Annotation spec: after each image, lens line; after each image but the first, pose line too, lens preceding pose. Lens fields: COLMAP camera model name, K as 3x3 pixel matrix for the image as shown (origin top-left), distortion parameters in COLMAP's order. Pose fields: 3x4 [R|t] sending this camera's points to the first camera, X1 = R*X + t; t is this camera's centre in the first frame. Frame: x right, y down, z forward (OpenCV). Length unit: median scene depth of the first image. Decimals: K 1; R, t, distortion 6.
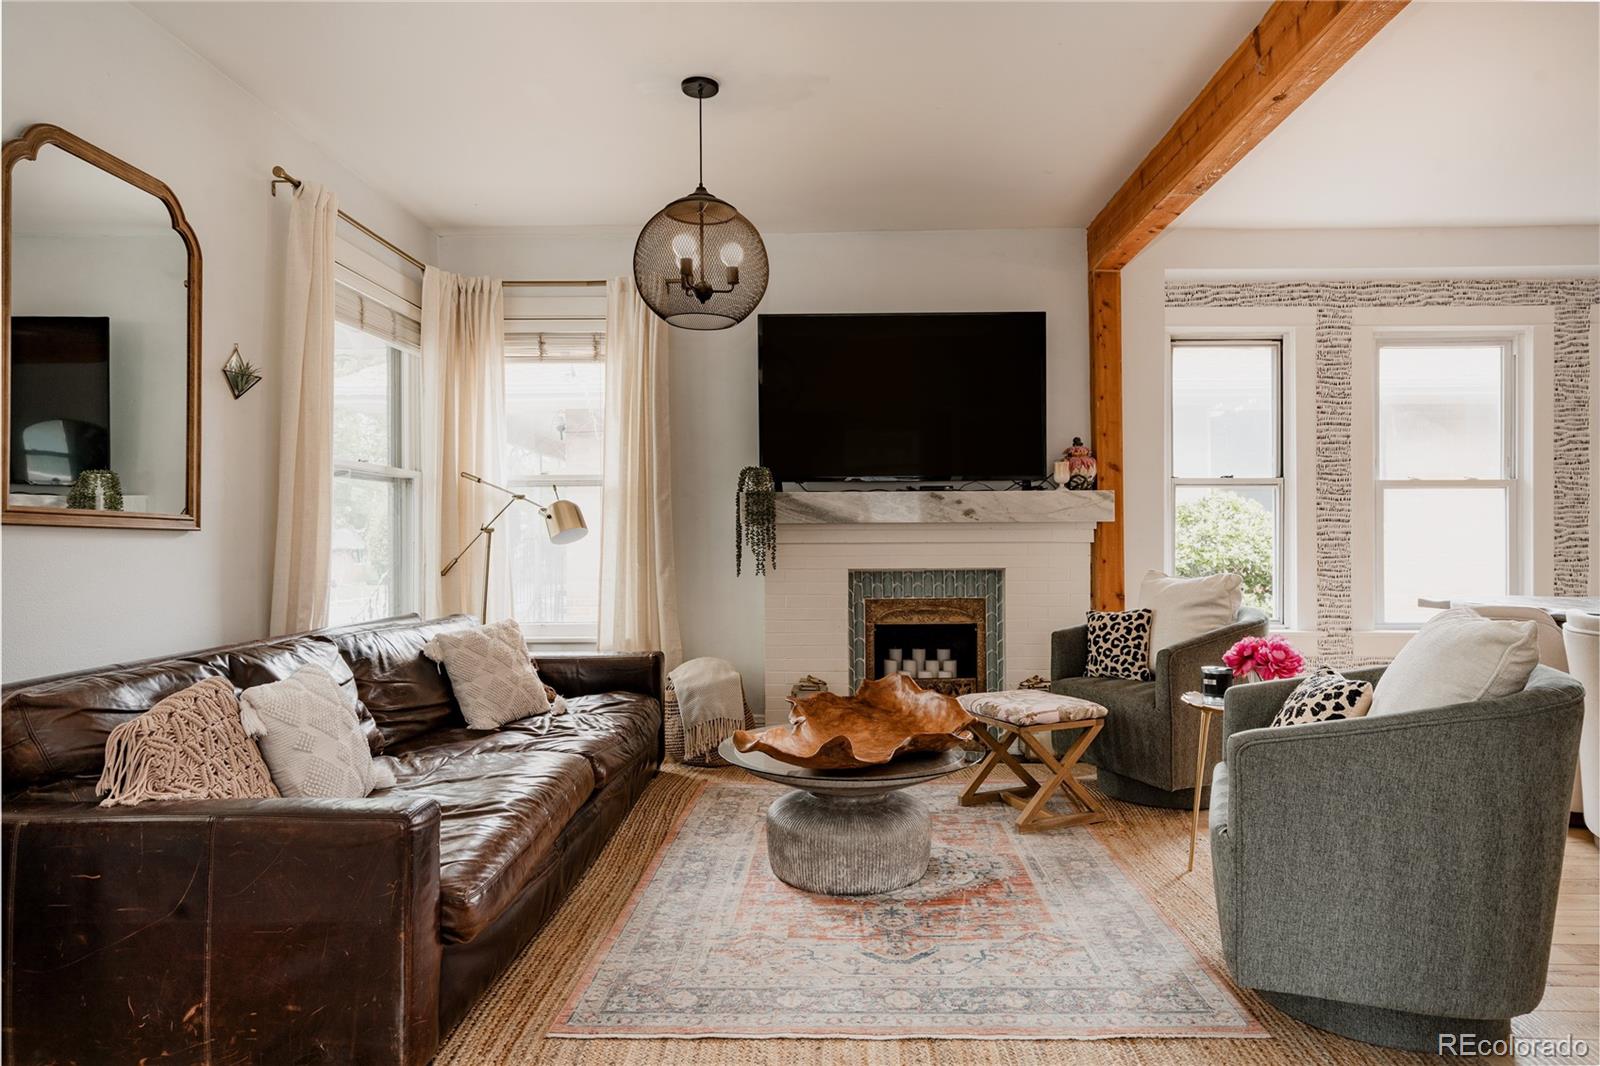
lens RADIAL K [[980.9, 0, 799.4], [0, 980.9, 529.8], [0, 0, 1]] dist [0.007445, 0.001475]
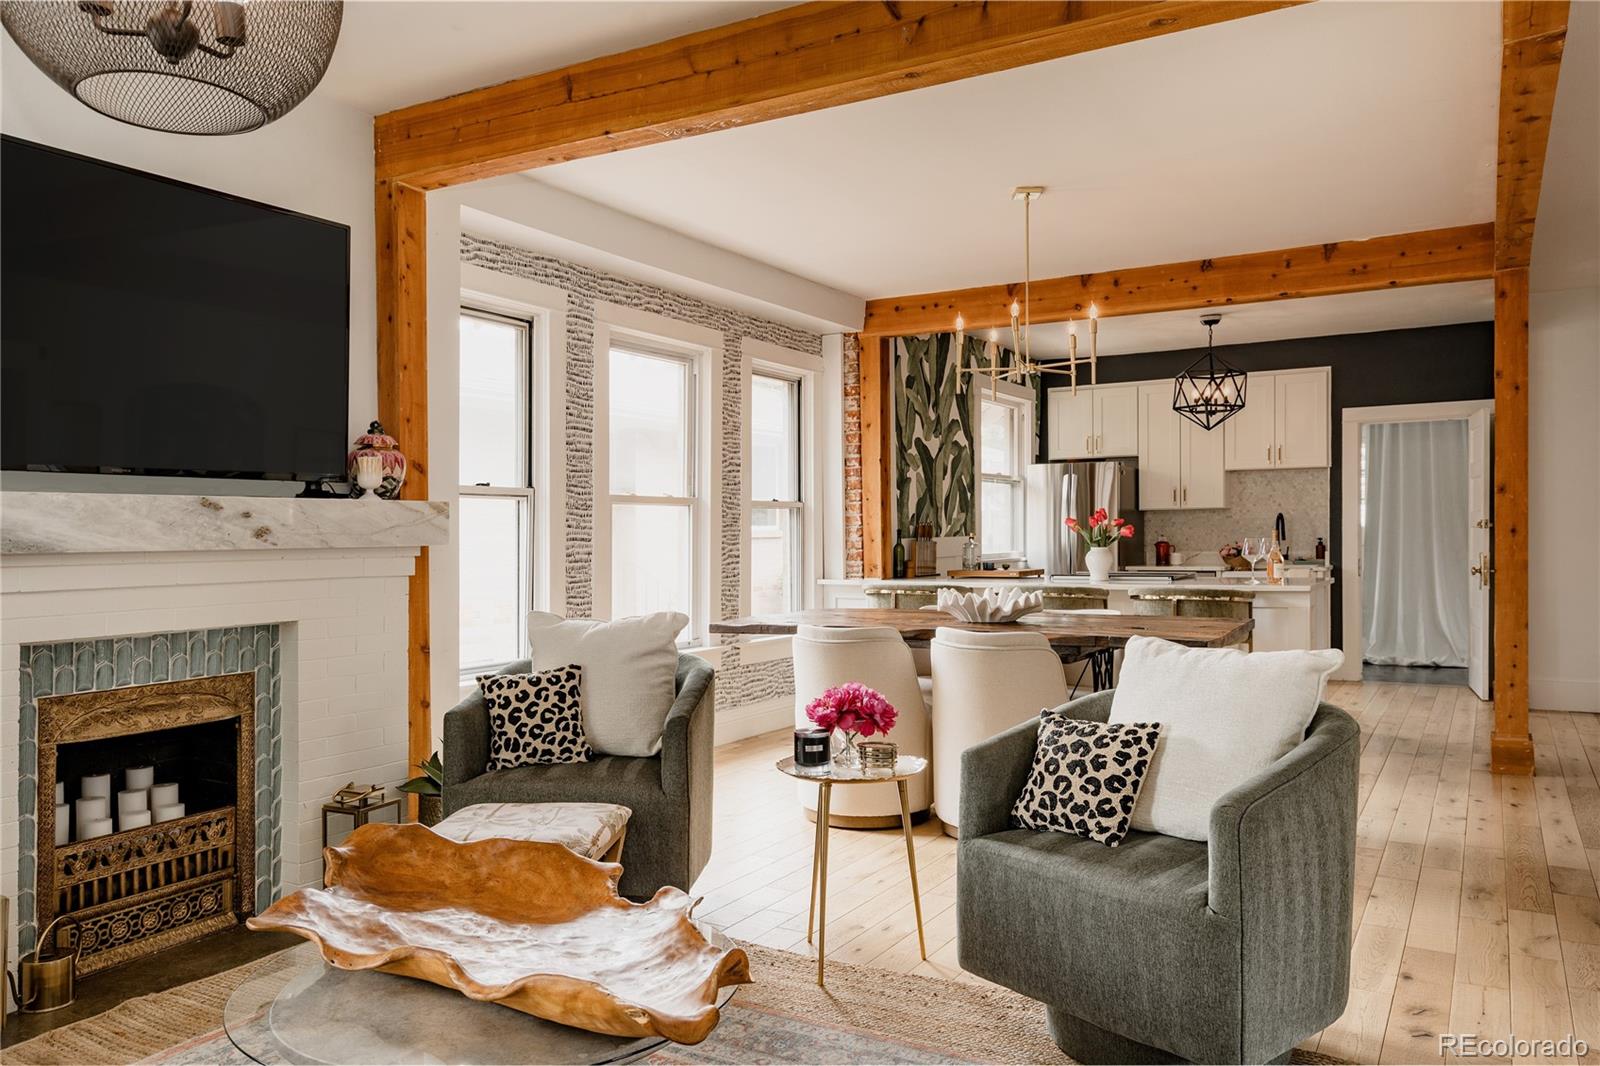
lens RADIAL K [[1175.8, 0, 801.5], [0, 1175.8, 531.3], [0, 0, 1]] dist [0.008430, -0.002381]
pose [[0.470158, -0.000371, 0.882582, -0.327810], [0.000635, 1.000000, 0.000082, -0.019511], [-0.882582, 0.000522, 0.470158, 0.391517]]
